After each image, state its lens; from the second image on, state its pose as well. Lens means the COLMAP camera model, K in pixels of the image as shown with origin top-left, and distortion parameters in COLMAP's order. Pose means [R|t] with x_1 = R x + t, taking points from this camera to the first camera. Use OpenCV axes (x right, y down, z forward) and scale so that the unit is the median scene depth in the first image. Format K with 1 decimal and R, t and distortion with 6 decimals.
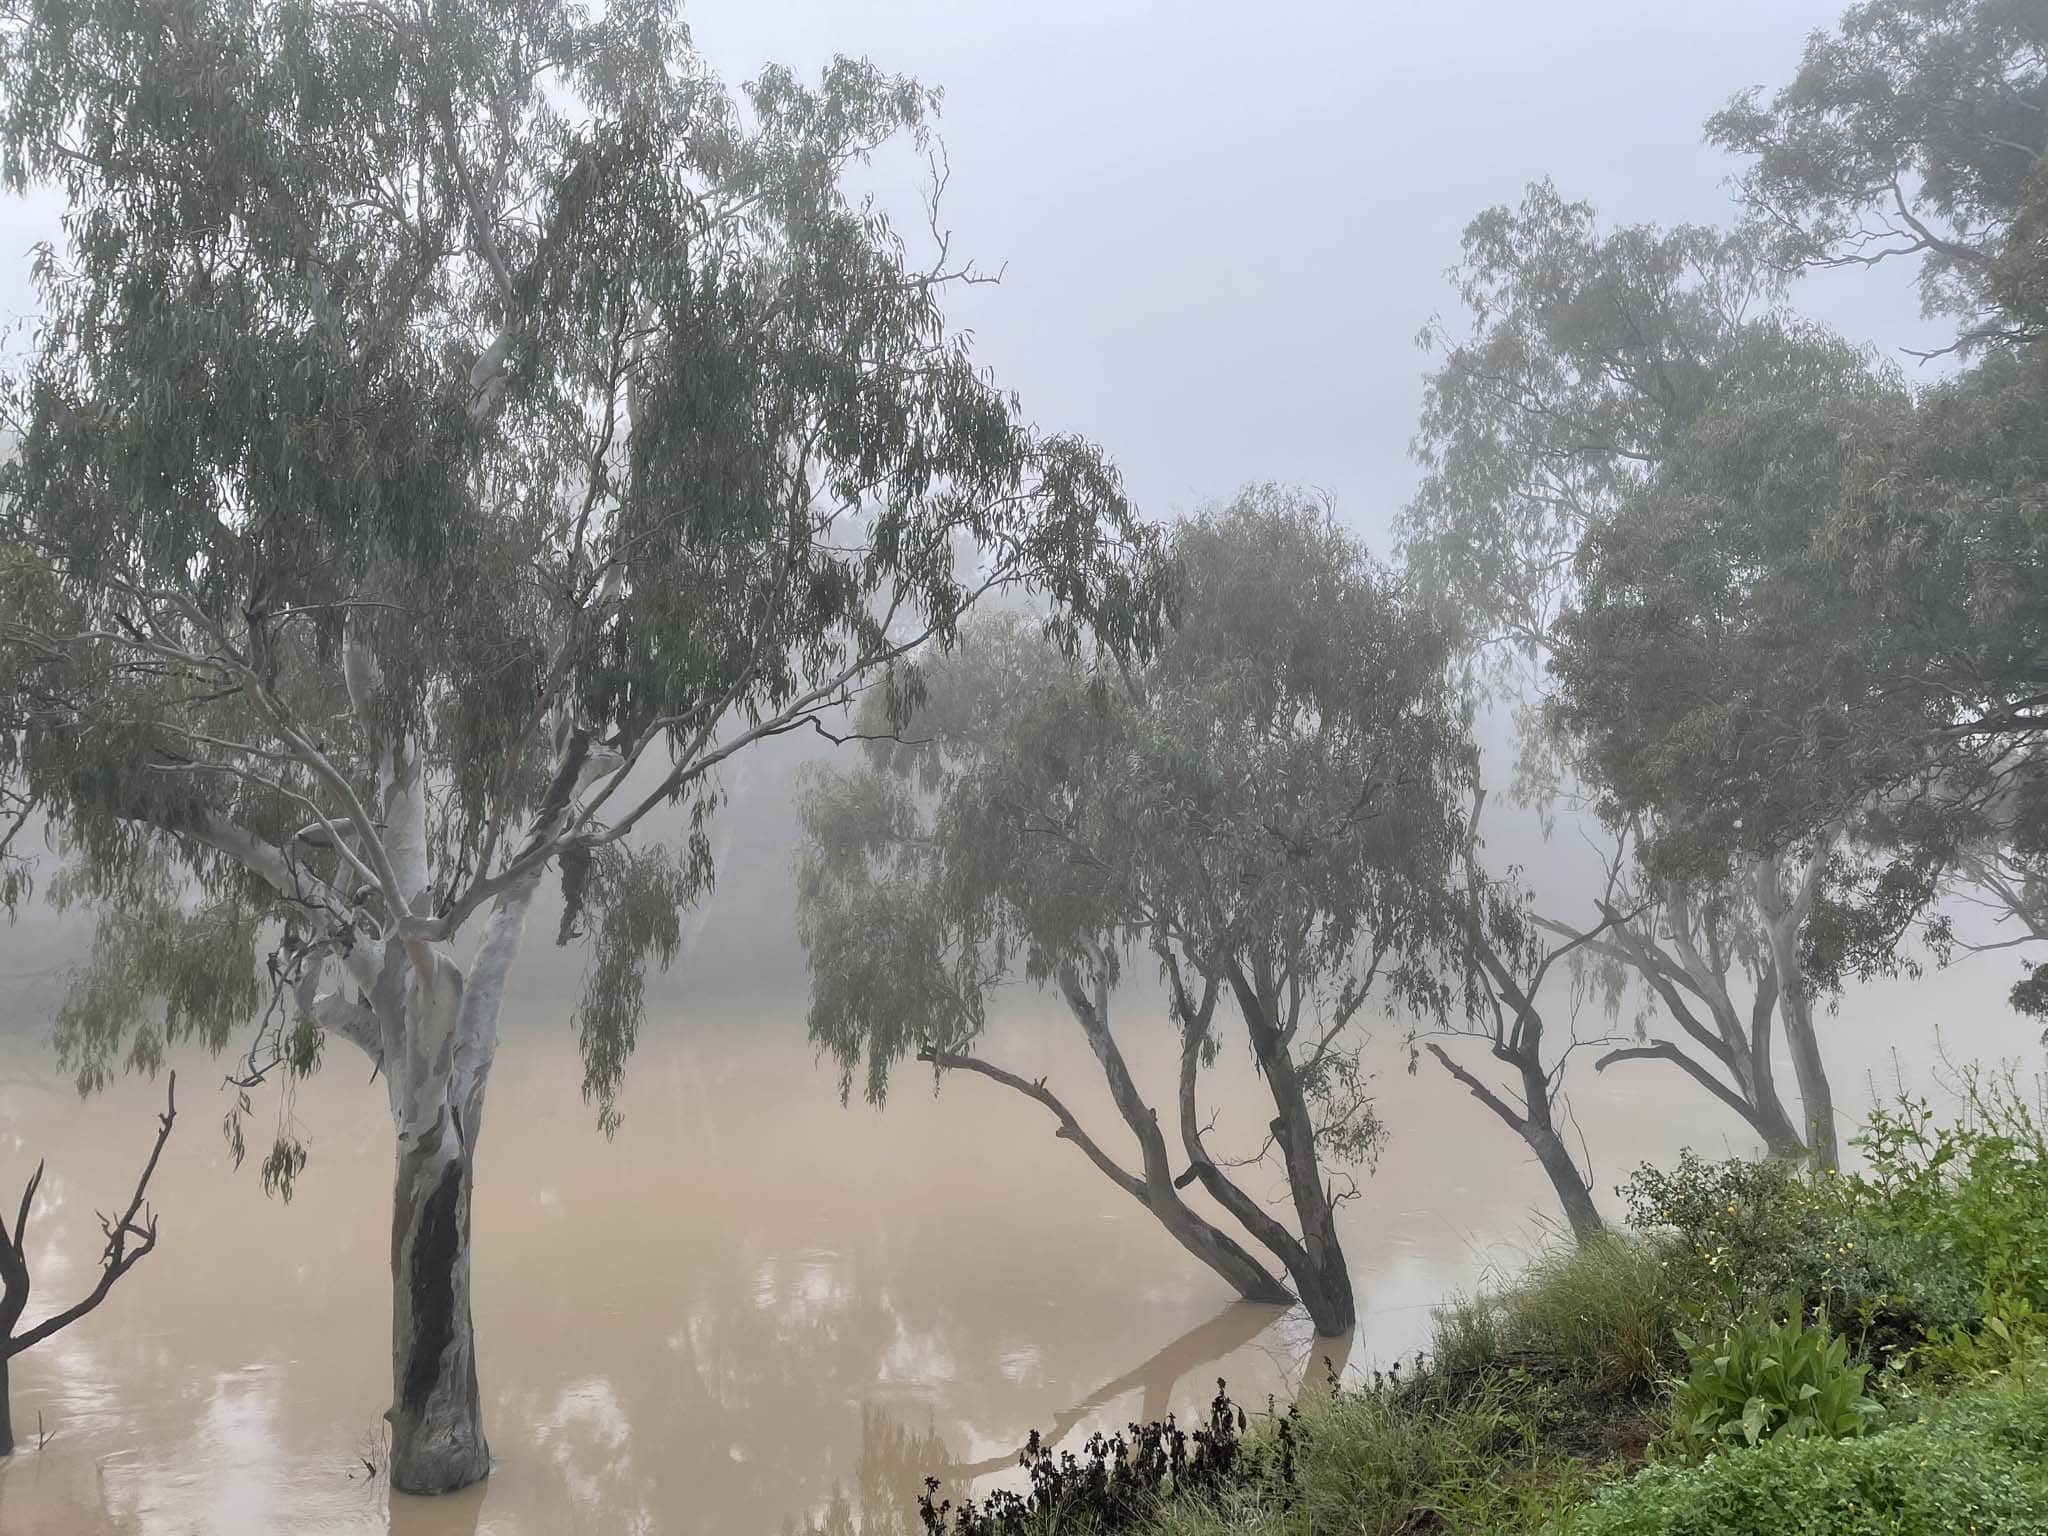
lens RADIAL K [[1554.5, 0, 1023.7], [0, 1554.5, 771.9], [0, 0, 1]] dist [0.053976, 0.002015]
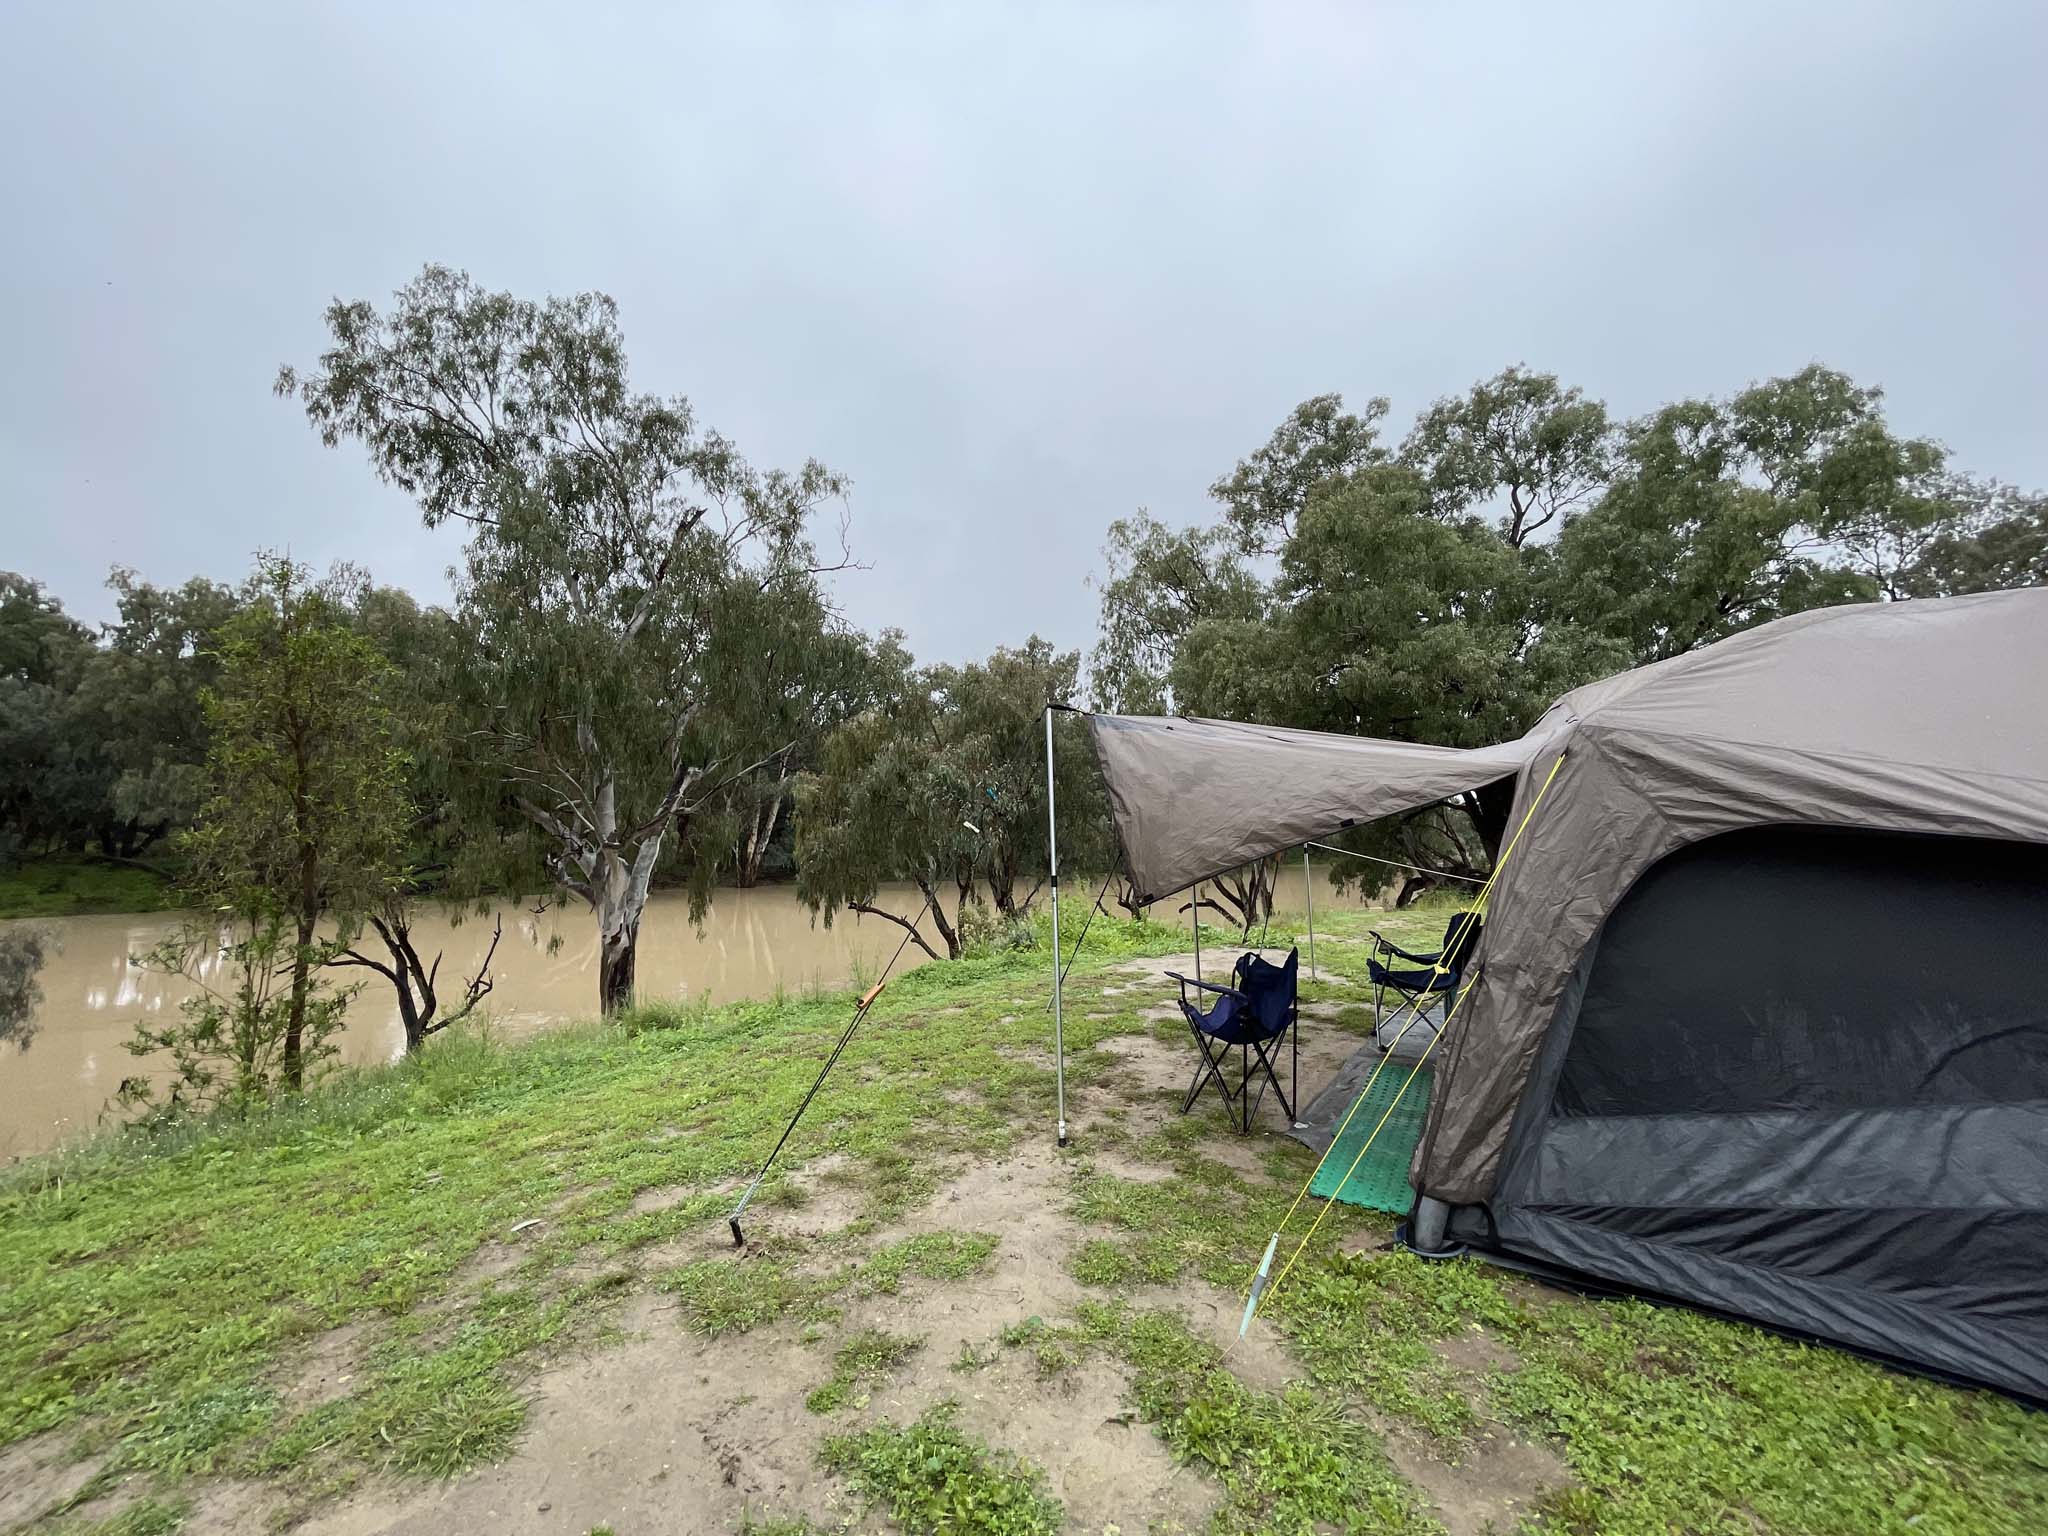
lens RADIAL K [[823.2, 0, 1022.1], [0, 823.2, 759.8], [0, 0, 1]] dist [-0.000670, -0.000009]
pose [[0.995732, -0.000813, 0.092289, 0.070470], [0.002241, 0.999879, -0.015375, -0.006509], [-0.092265, 0.015516, 0.995614, -0.176812]]
